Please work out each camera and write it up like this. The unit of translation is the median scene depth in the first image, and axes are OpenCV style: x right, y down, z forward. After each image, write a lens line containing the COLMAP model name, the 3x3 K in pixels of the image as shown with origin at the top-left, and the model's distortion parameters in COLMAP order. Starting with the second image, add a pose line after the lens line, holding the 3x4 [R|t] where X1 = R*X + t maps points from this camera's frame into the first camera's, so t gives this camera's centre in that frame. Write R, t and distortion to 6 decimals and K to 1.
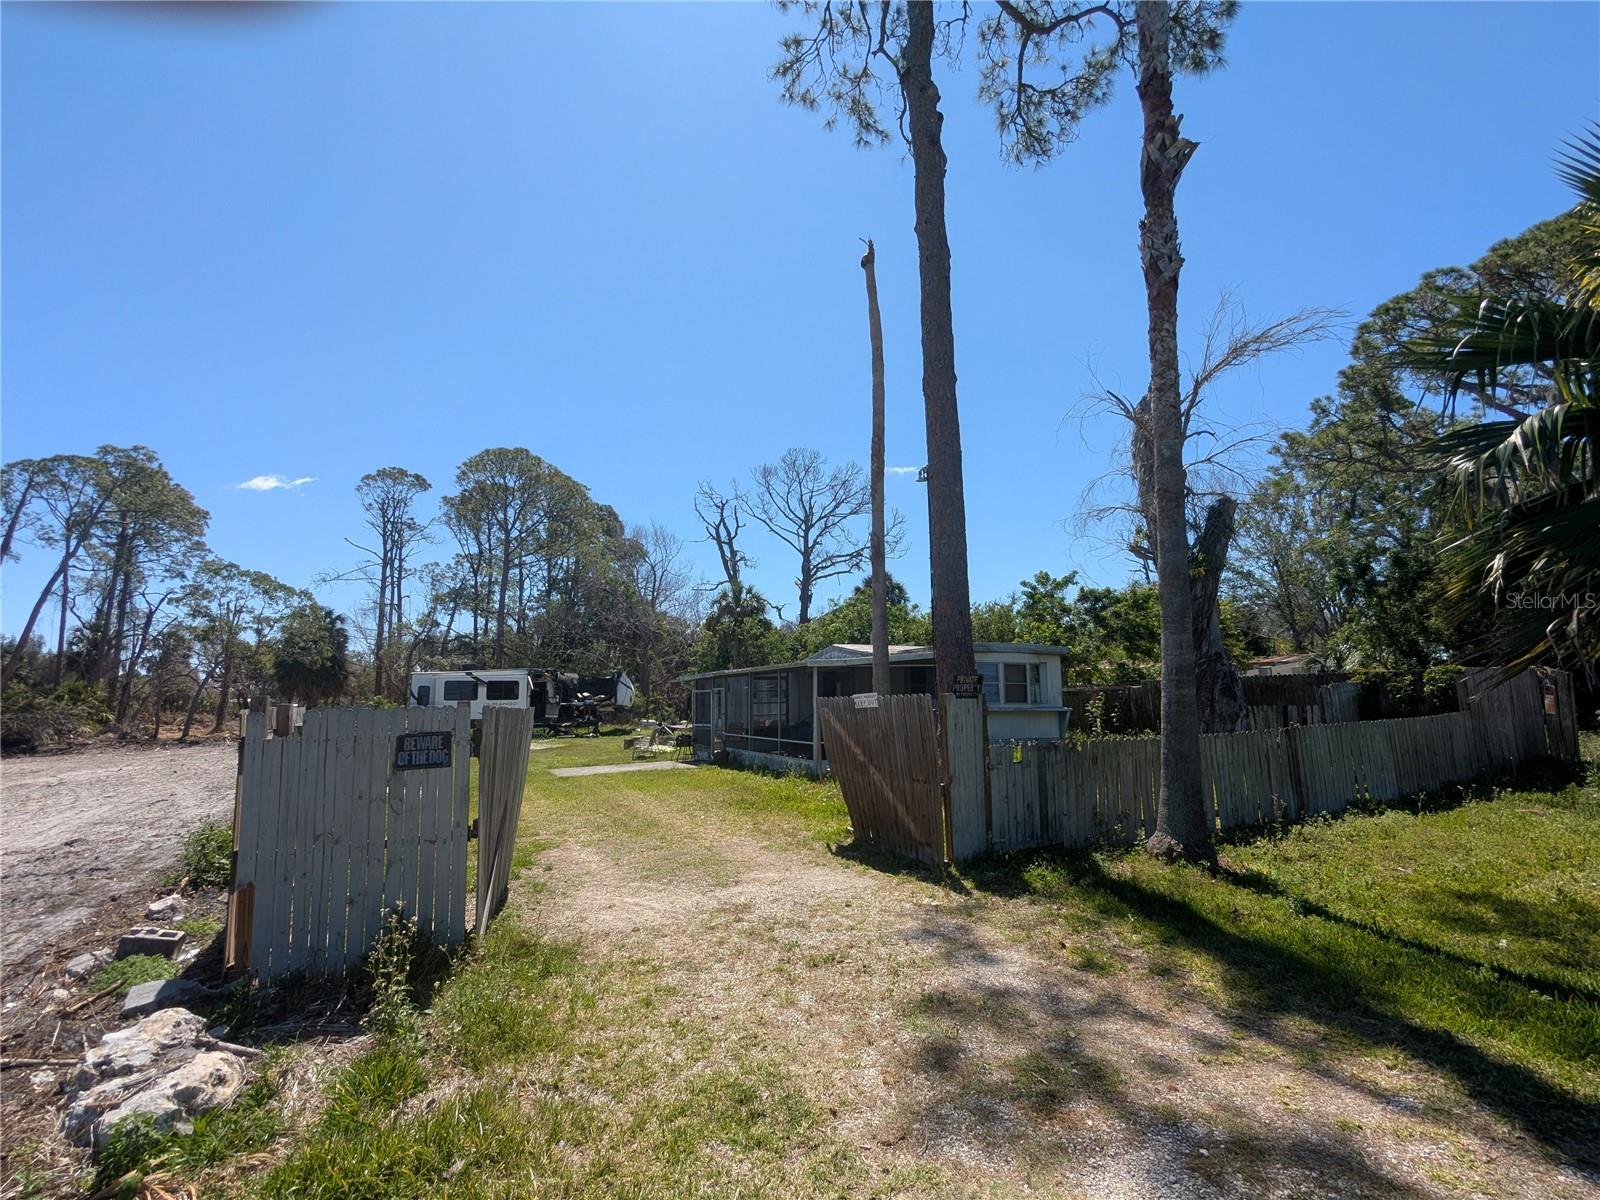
lens RADIAL K [[765.9, 0, 805.5], [0, 765.9, 600.0], [0, 0, 1]] dist [-0.003330, -0.000449]
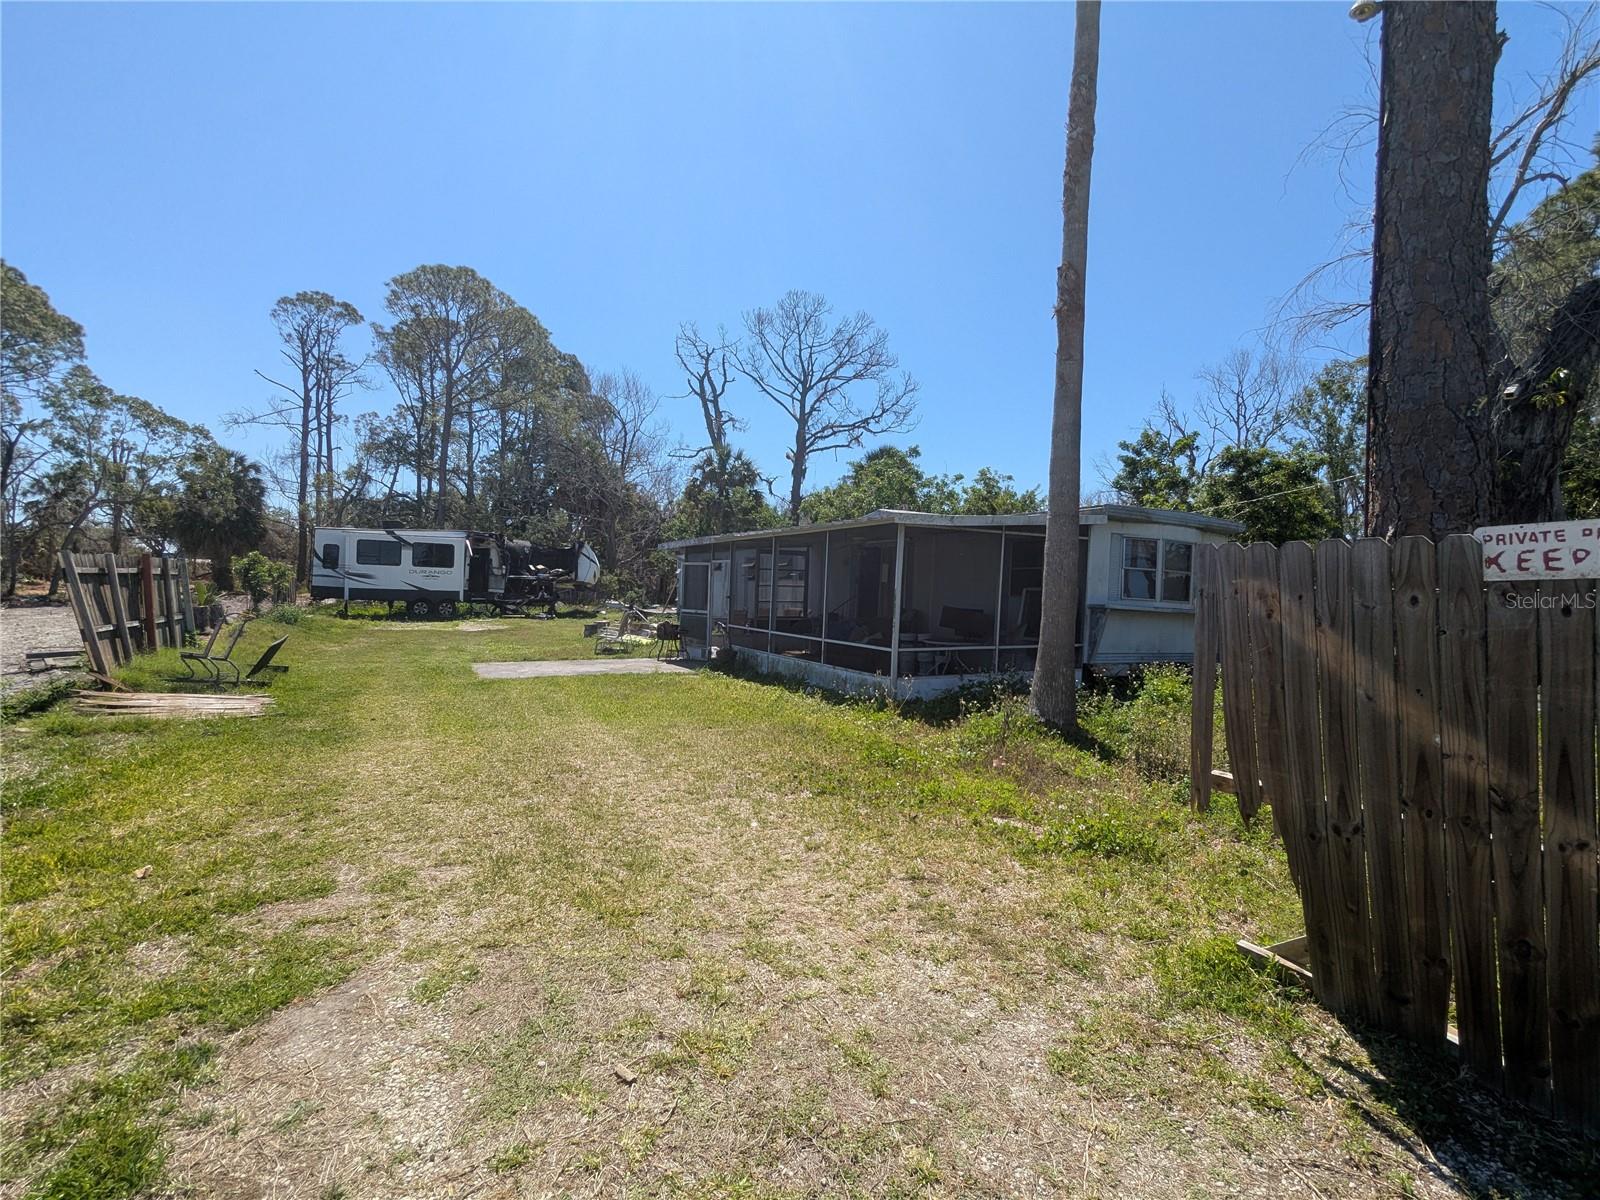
lens RADIAL K [[762.9, 0, 796.0], [0, 762.9, 601.5], [0, 0, 1]] dist [0.002174, -0.000650]
pose [[0.998143, 0.049423, 0.035593, -0.028403], [-0.054010, 0.988364, 0.142193, 0.020803], [-0.028152, -0.143851, 0.989199, 0.127059]]
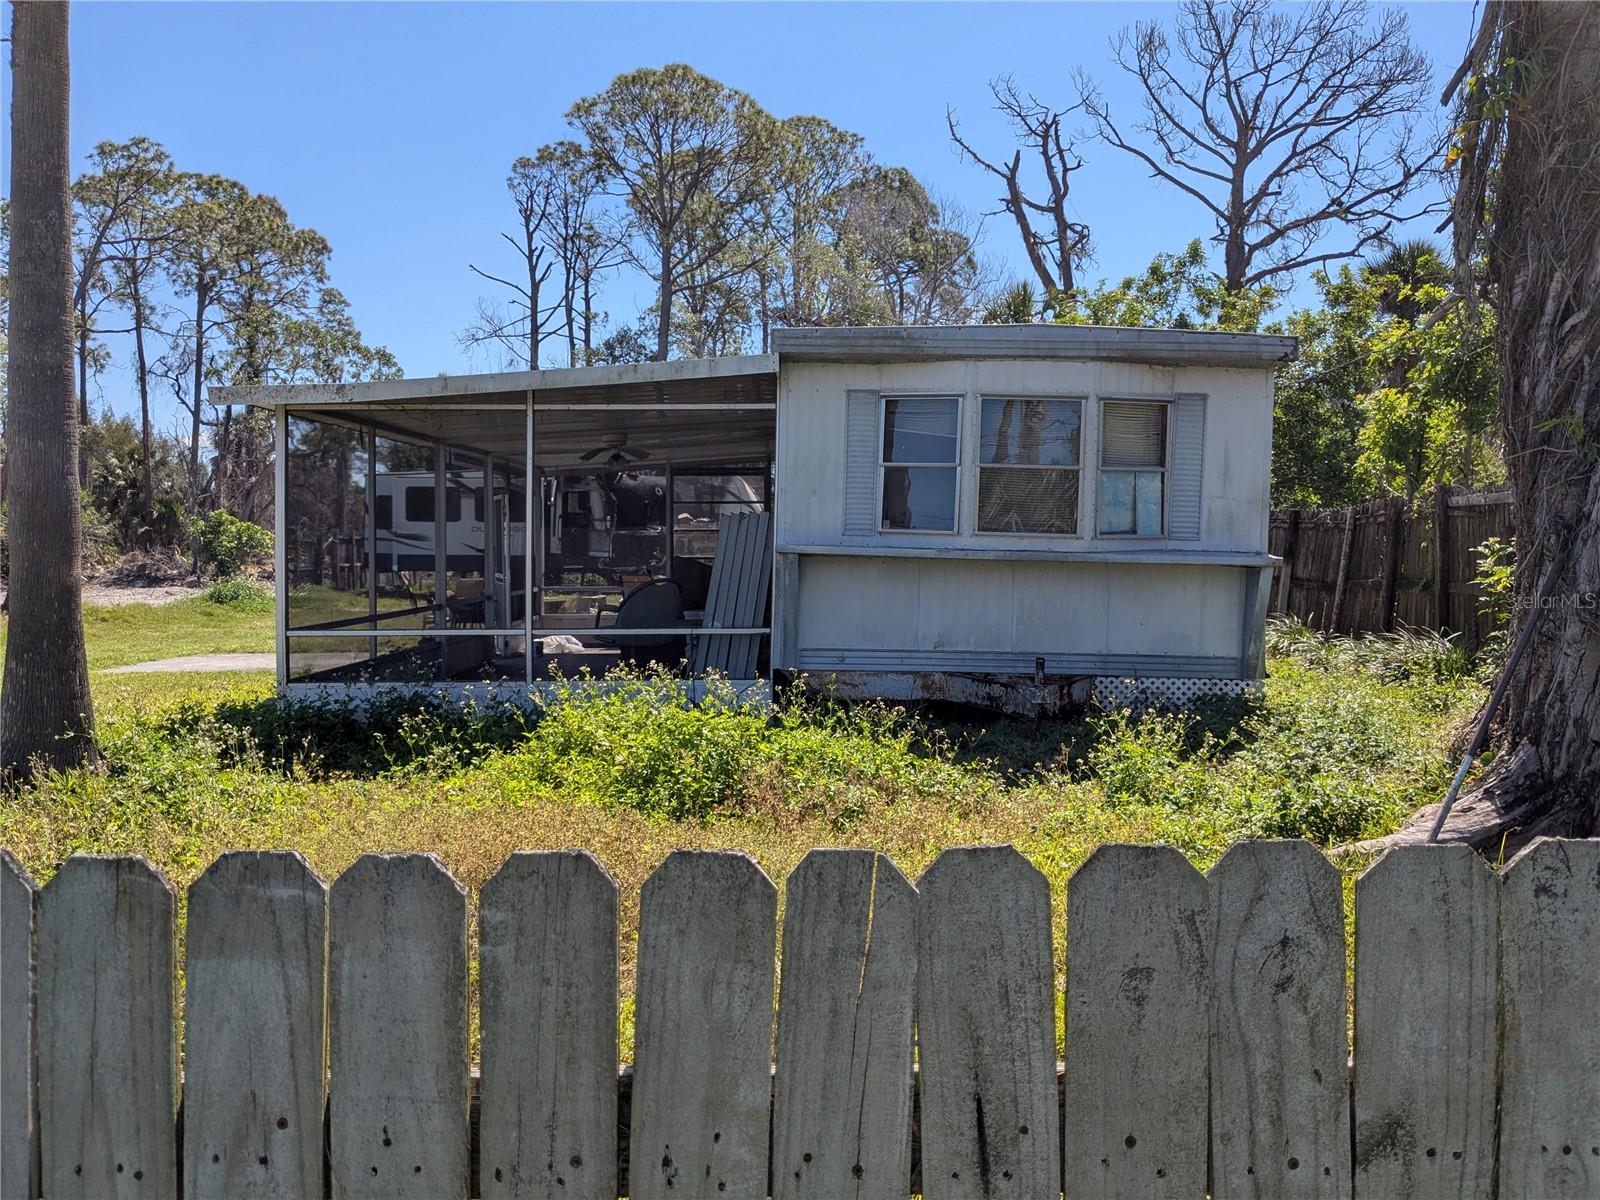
lens RADIAL K [[1281.0, 0, 800.0], [0, 1281.0, 600.0], [0, 0, 1]] dist [0.016912, 0.000694]
pose [[0.880302, 0.042757, -0.472482, 0.152956], [0.041618, 0.985131, 0.166688, 0.026740], [0.472584, -0.166400, 0.865434, 0.192258]]
